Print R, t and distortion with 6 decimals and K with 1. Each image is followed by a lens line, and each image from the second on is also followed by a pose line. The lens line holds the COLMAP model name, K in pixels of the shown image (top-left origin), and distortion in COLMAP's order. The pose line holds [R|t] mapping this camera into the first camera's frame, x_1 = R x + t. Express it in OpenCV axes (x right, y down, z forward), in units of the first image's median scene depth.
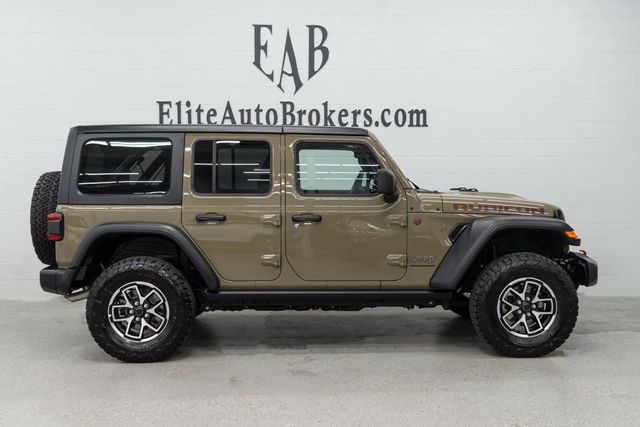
lens RADIAL K [[757.7, 0, 320.0], [0, 757.7, 213.5], [0, 0, 1]] dist [-0.012370, 0.007683]
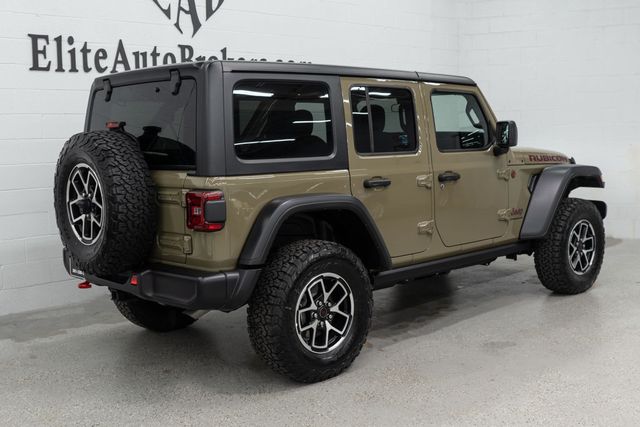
lens RADIAL K [[757.7, 0, 320.0], [0, 757.7, 213.5], [0, 0, 1]] dist [-0.012370, 0.007683]
pose [[0.744869, -0.087957, 0.661388, -0.724780], [0.059238, 0.996076, 0.065752, -0.018409], [-0.664576, -0.009798, 0.747157, 0.434377]]
